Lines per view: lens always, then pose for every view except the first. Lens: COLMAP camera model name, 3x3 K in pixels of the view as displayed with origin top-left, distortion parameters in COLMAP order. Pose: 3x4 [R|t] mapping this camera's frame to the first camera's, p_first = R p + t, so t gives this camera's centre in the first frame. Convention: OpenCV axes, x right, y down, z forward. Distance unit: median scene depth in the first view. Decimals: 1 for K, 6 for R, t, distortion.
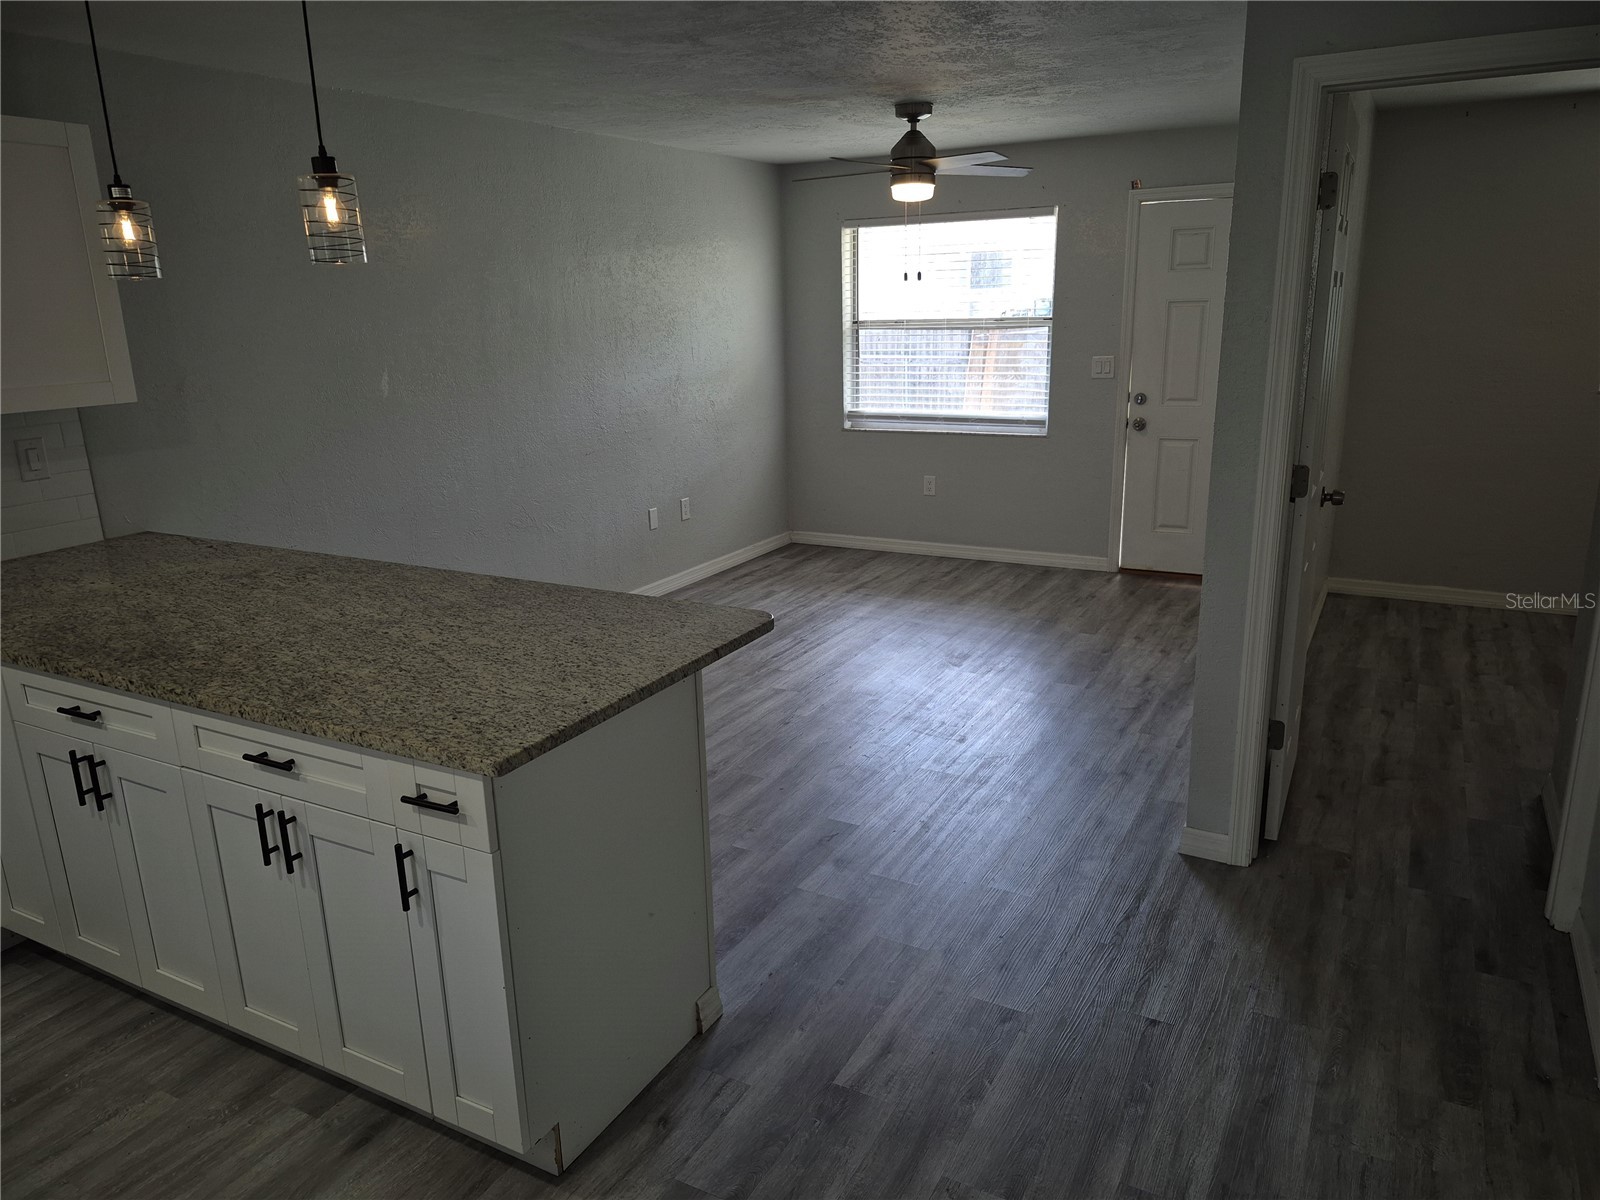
lens RADIAL K [[1119.7, 0, 807.1], [0, 1119.7, 606.9], [0, 0, 1]] dist [0.006309, 0.001358]
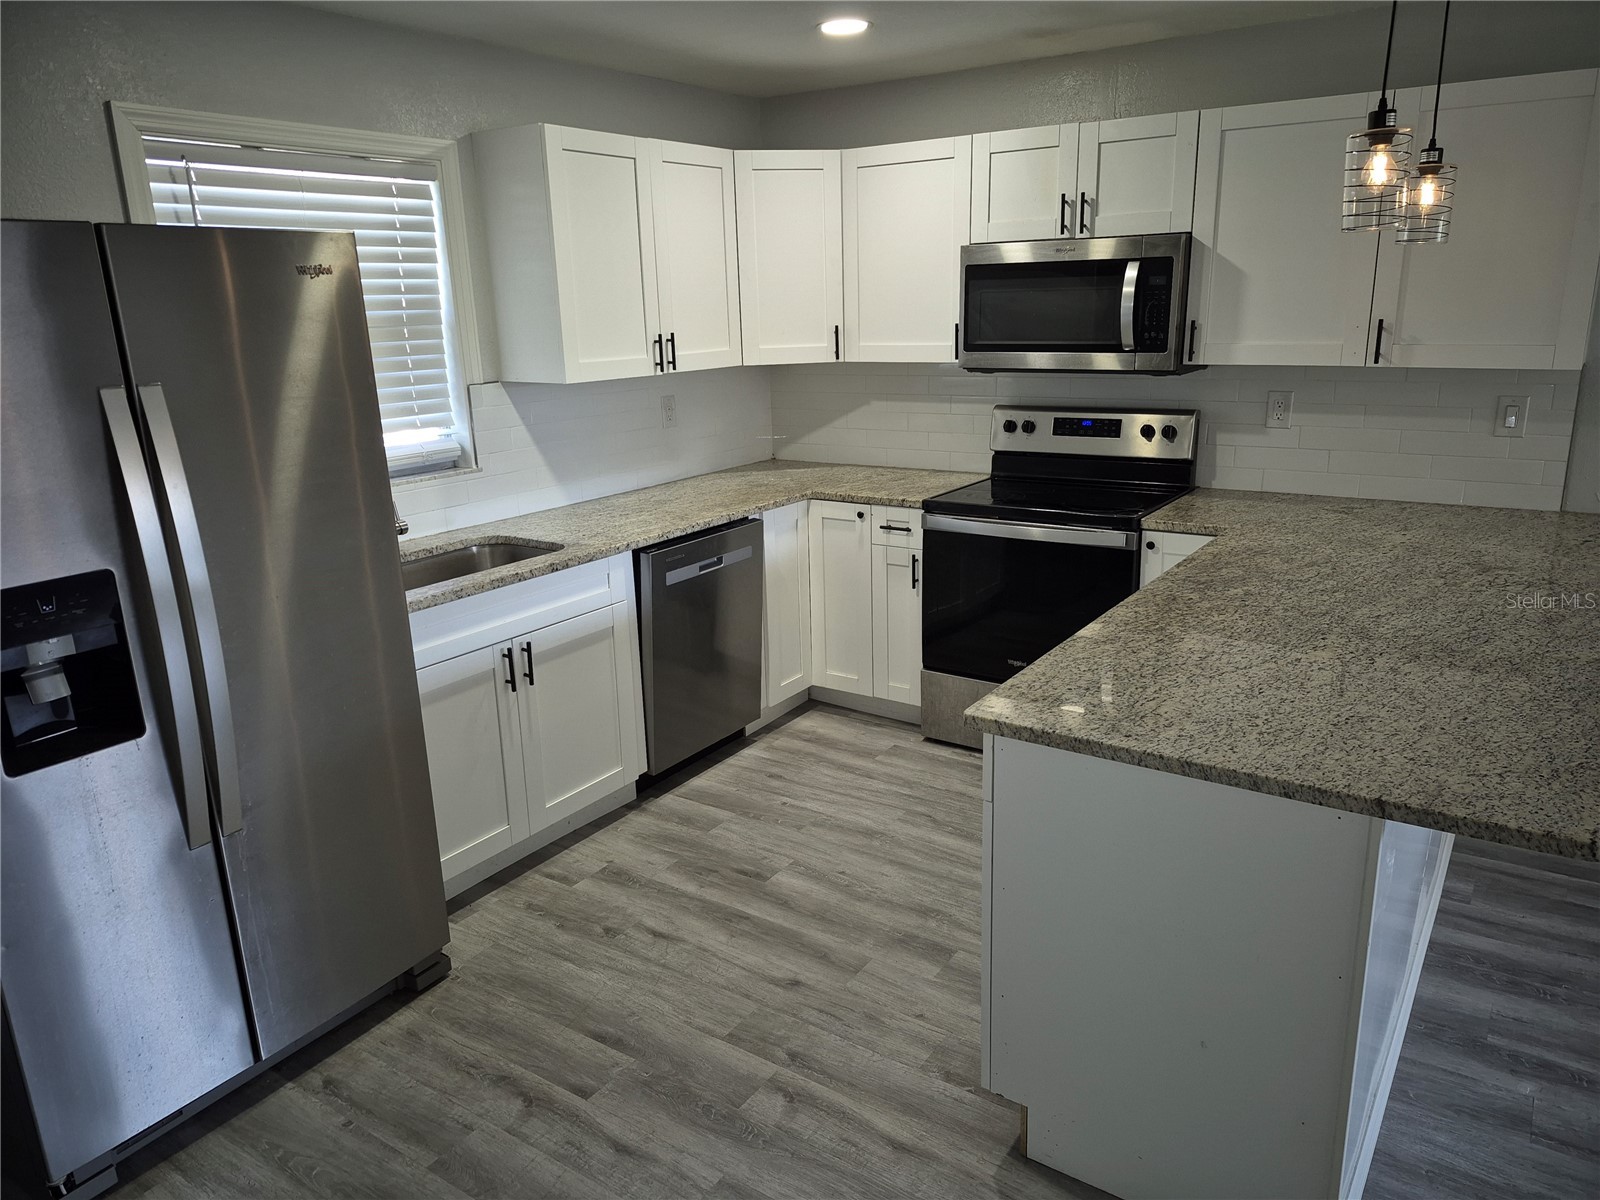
lens RADIAL K [[1119.7, 0, 807.1], [0, 1119.7, 606.9], [0, 0, 1]] dist [0.006309, 0.001358]
pose [[-0.110650, 0.294681, -0.949168, 0.520487], [-0.235775, 0.919986, 0.313106, -0.183860], [0.965488, 0.258435, -0.032318, 0.604084]]
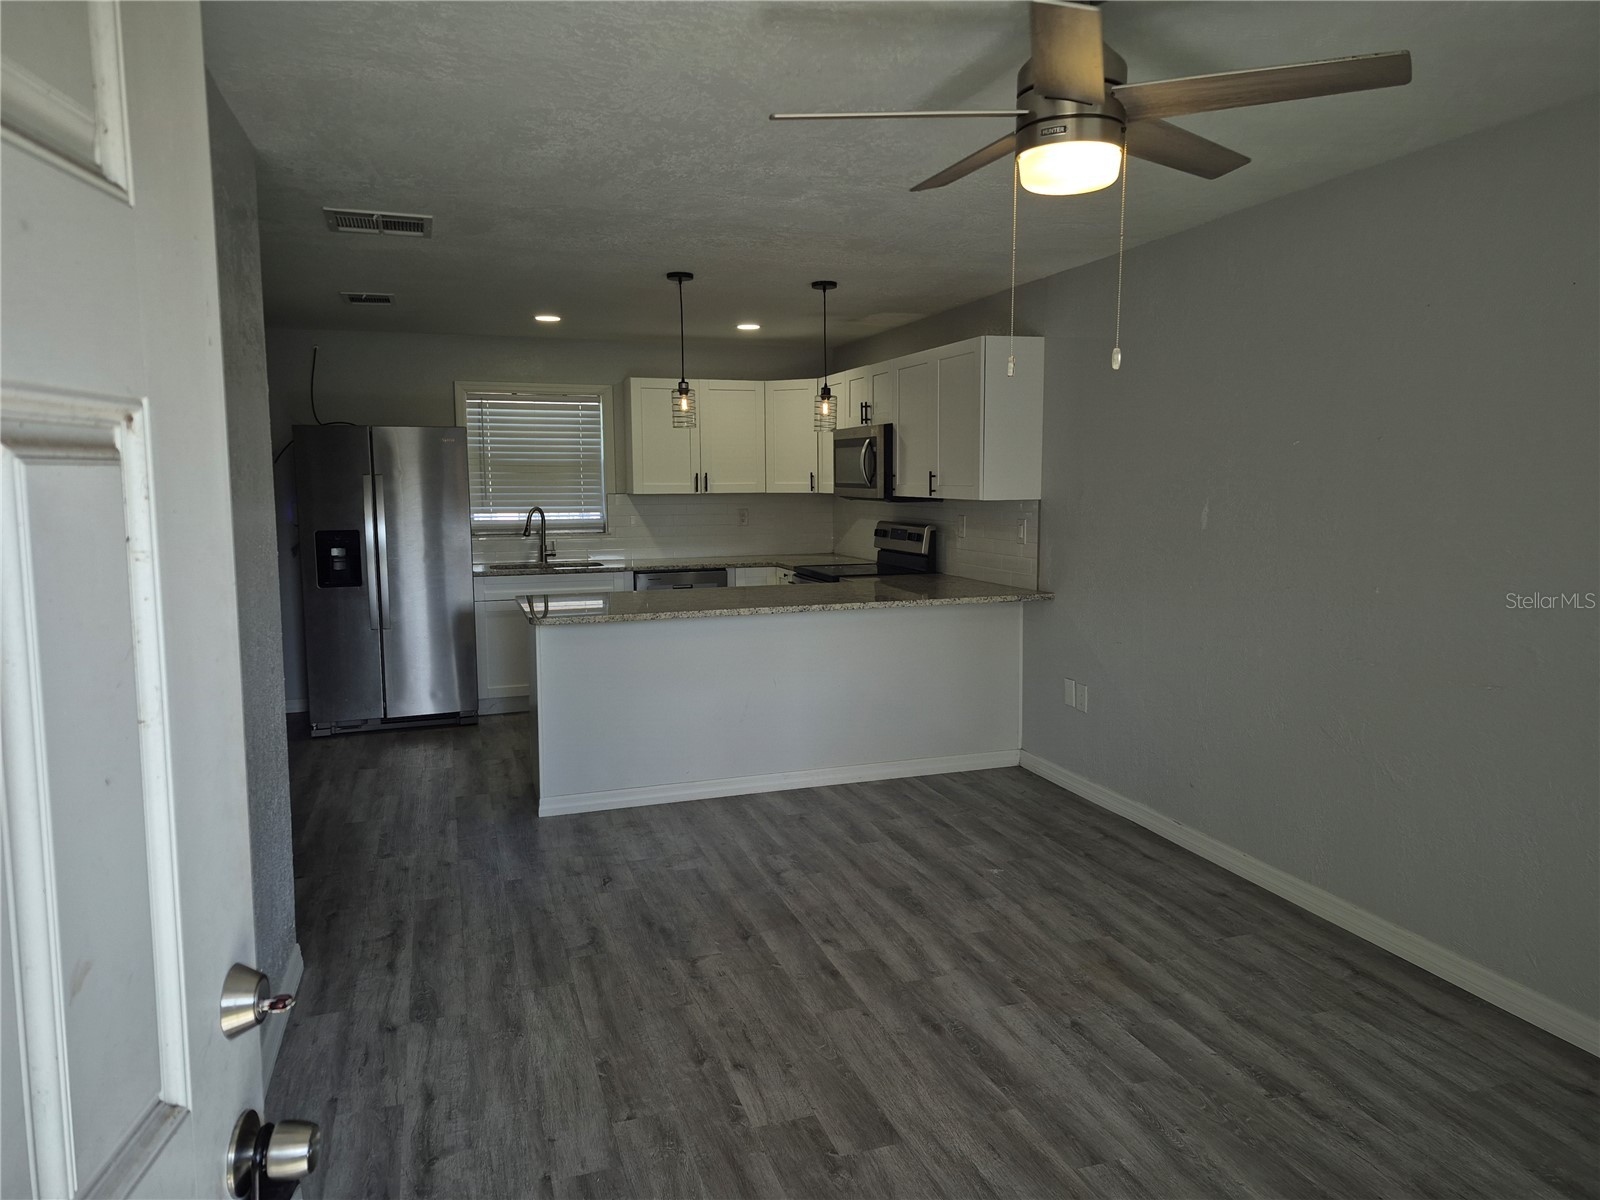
lens RADIAL K [[1040.5, 0, 803.2], [0, 1040.5, 566.3], [0, 0, 1]] dist [0.001757, -0.069955]
pose [[-0.673124, 0.096275, -0.733236, 0.857522], [-0.172664, 0.943627, 0.282409, -0.599123], [0.719090, 0.316700, -0.618555, 2.264002]]
